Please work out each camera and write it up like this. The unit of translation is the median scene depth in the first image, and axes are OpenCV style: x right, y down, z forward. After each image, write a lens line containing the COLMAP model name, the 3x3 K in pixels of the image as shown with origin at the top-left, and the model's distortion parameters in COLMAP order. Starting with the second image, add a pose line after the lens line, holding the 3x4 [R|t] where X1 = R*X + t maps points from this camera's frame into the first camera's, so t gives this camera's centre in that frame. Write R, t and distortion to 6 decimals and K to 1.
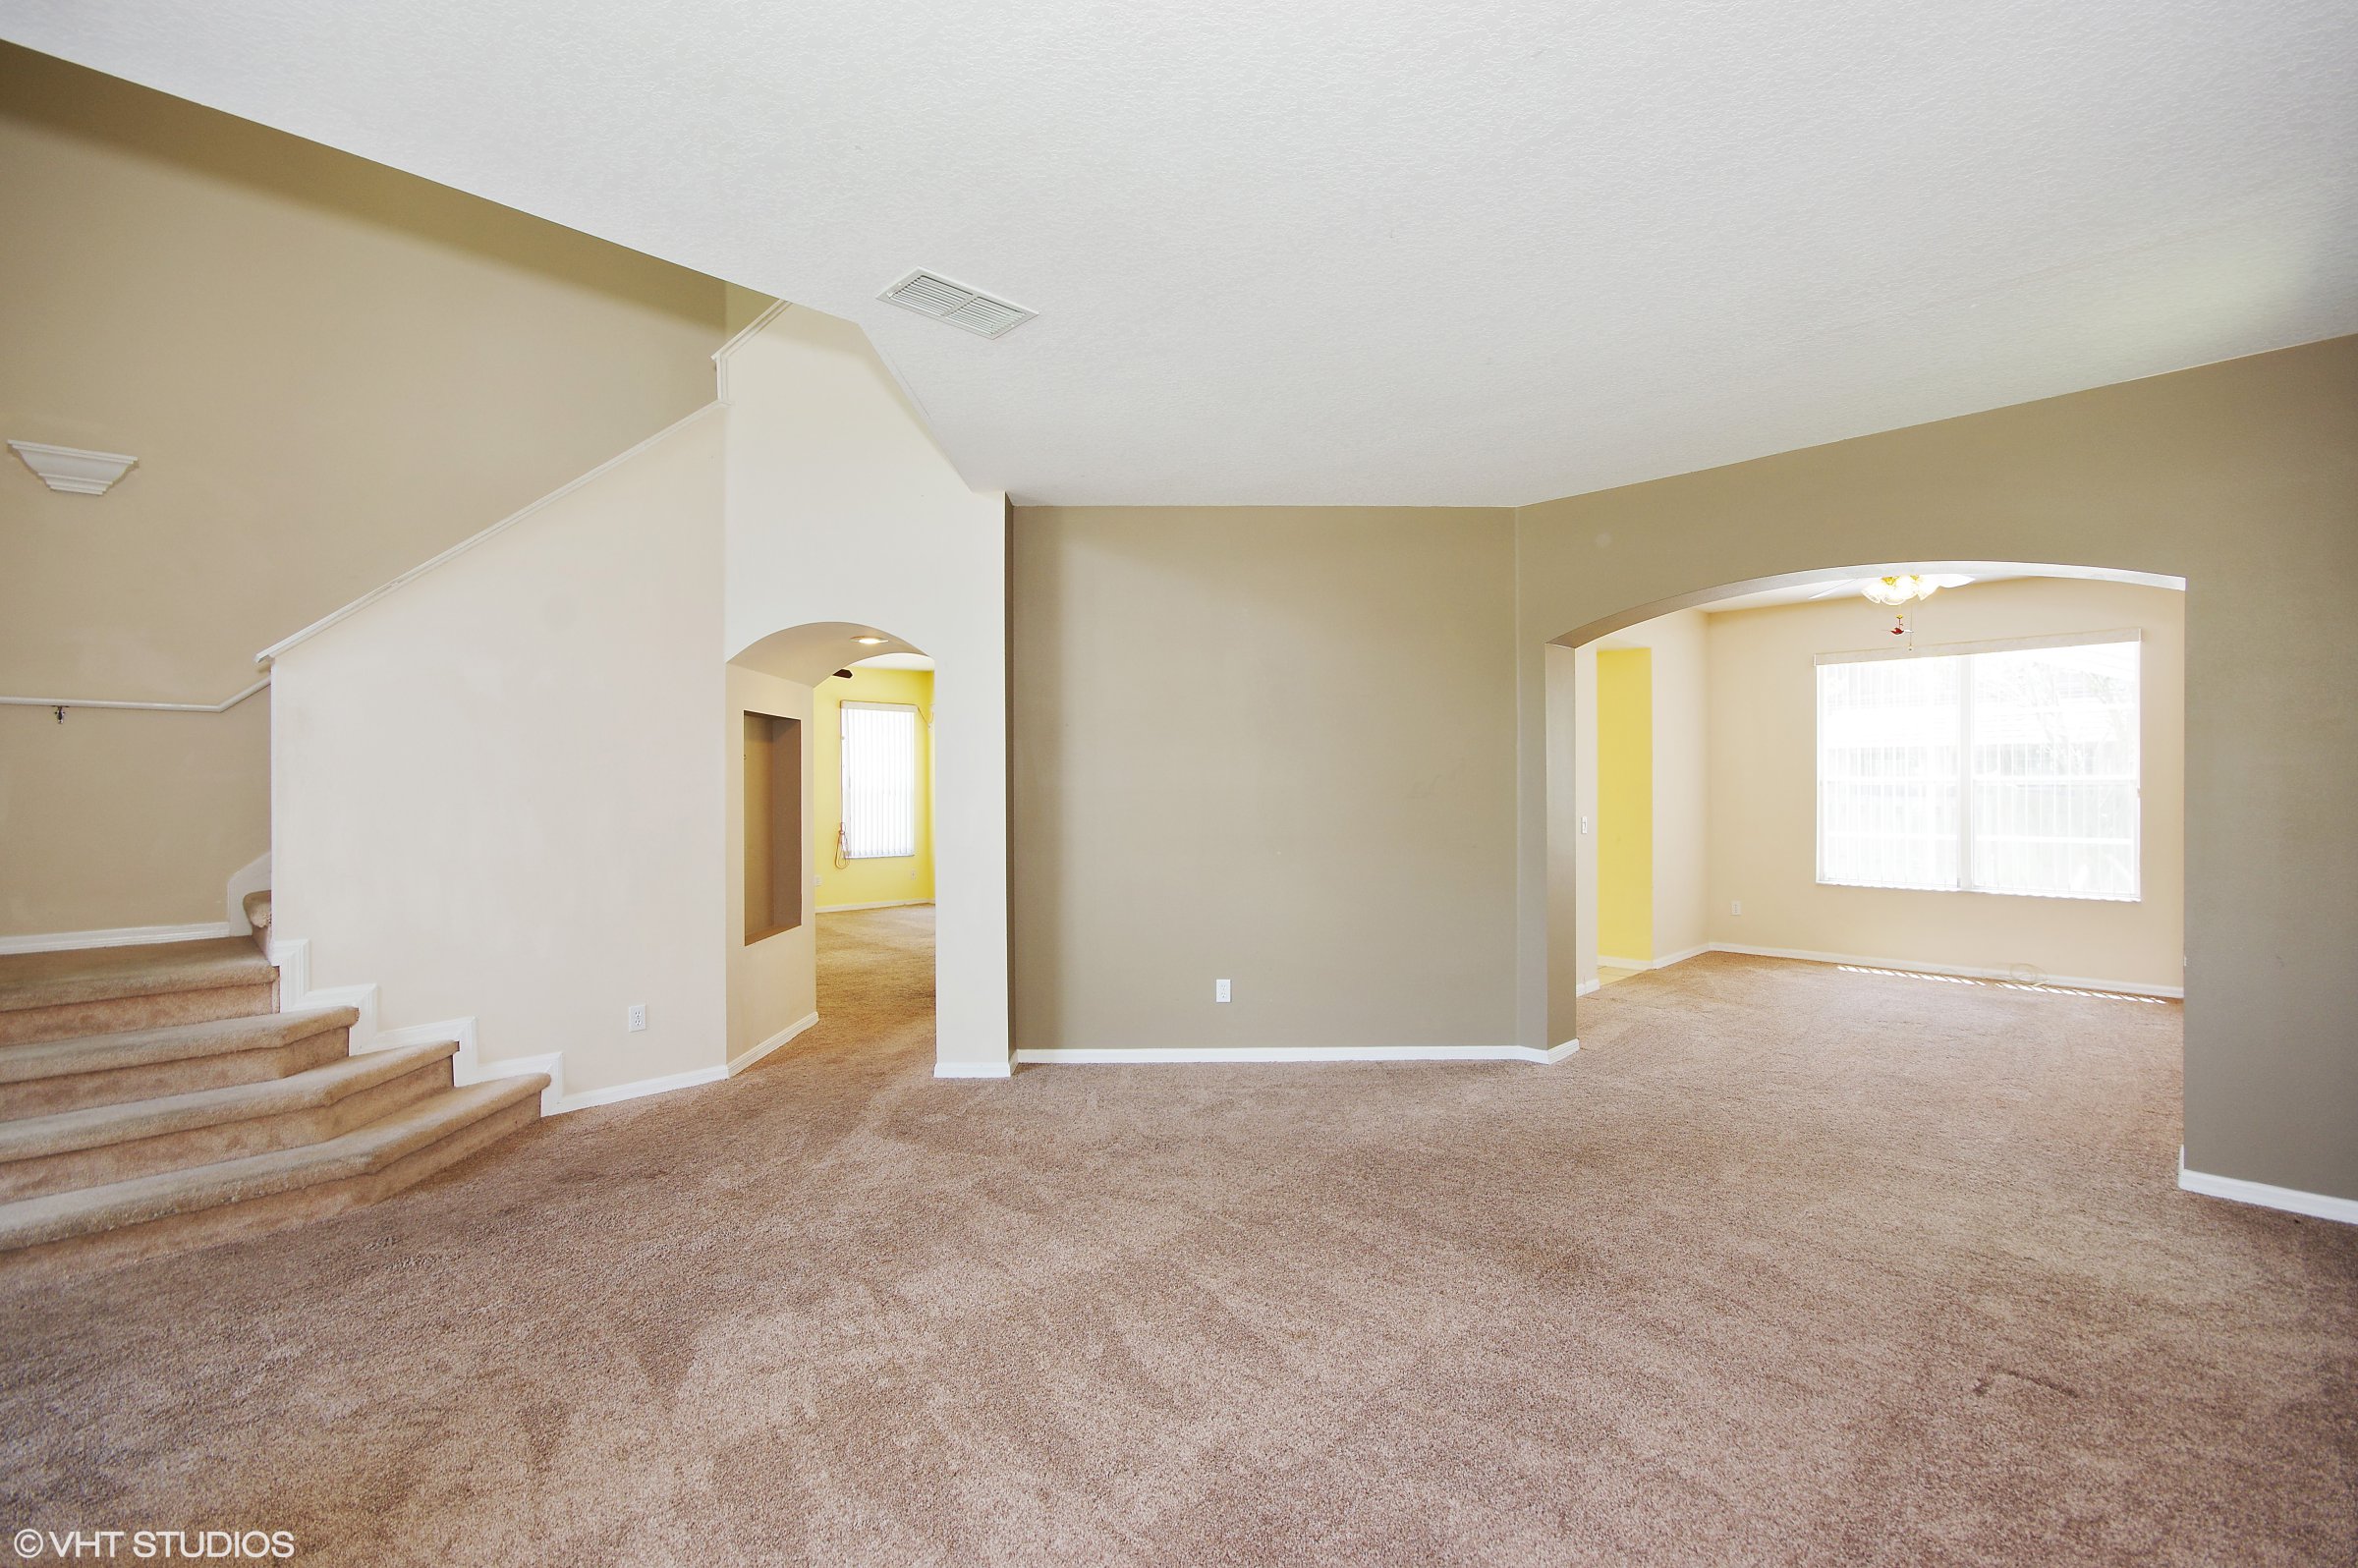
lens RADIAL K [[1008.6, 0, 1176.8], [0, 1008.6, 785.8], [0, 0, 1]] dist [0.012246, 0.000054]
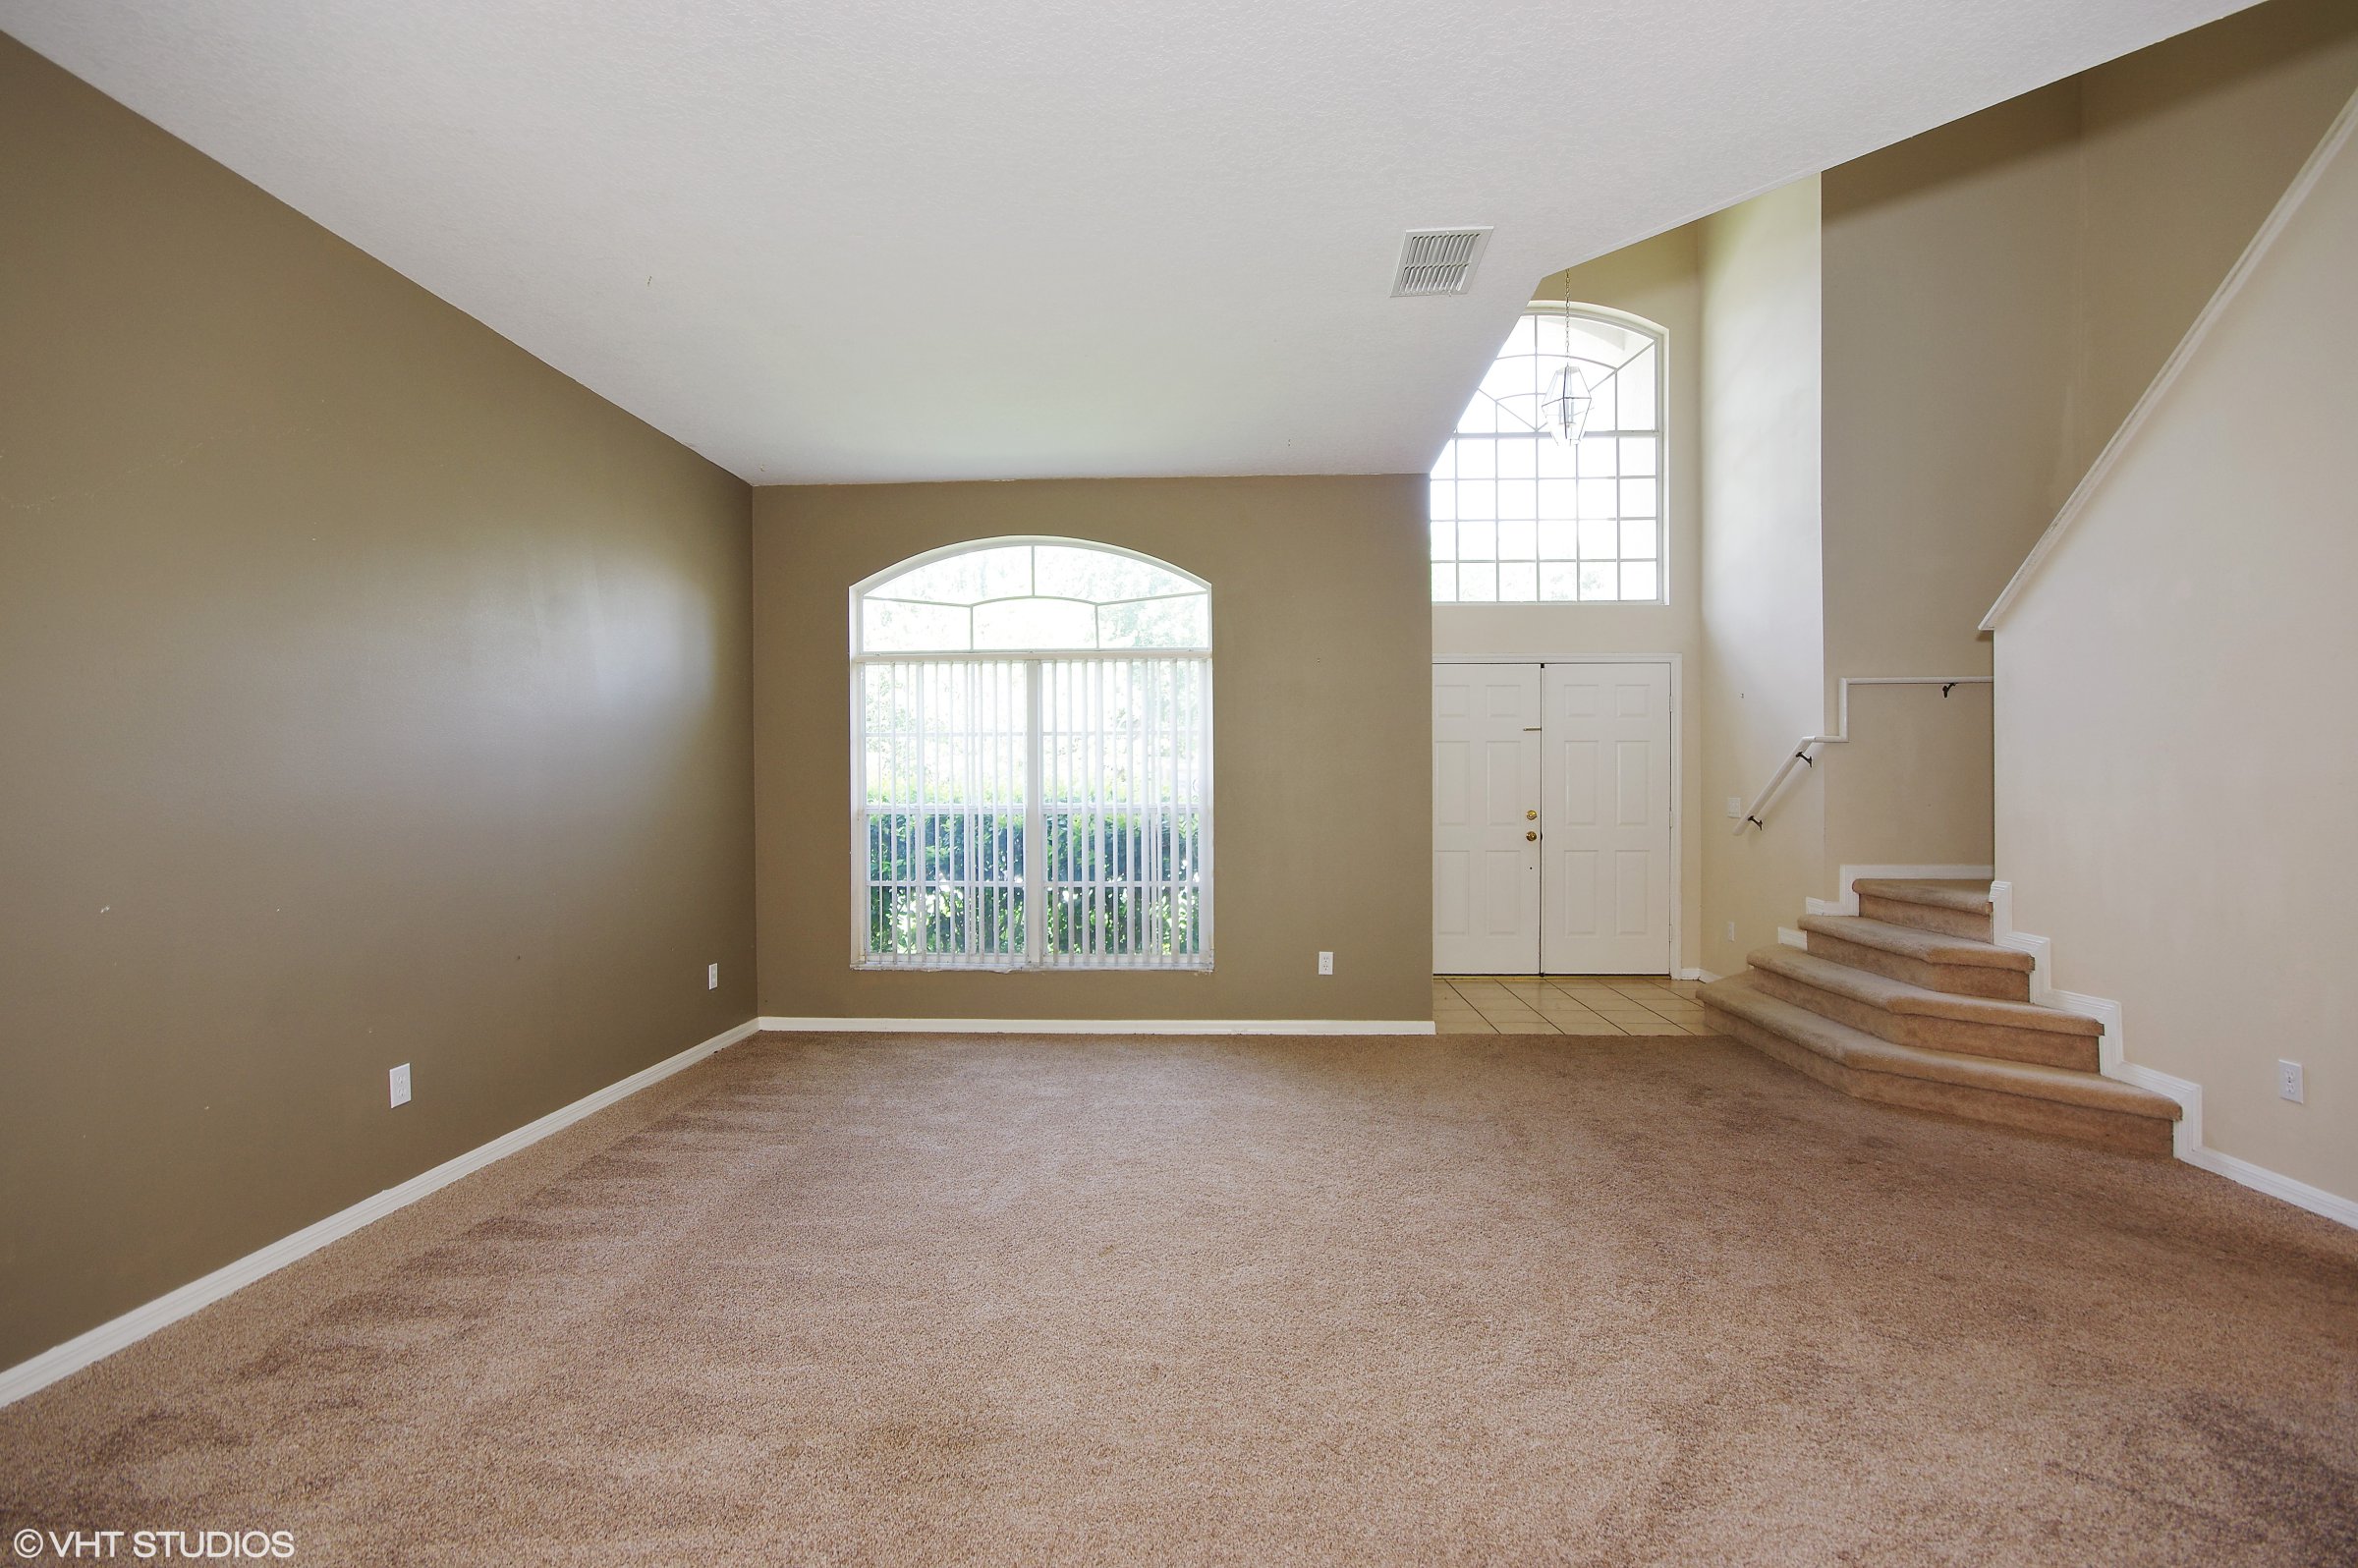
lens RADIAL K [[1119.5, 0, 1179.2], [0, 1119.5, 791.0], [0, 0, 1]] dist [0.003888, 0.001038]
pose [[-0.741884, 0.008401, -0.670475, 0.525930], [0.010669, 0.999943, 0.000724, 0.040699], [0.670443, -0.006616, -0.741931, 1.166174]]
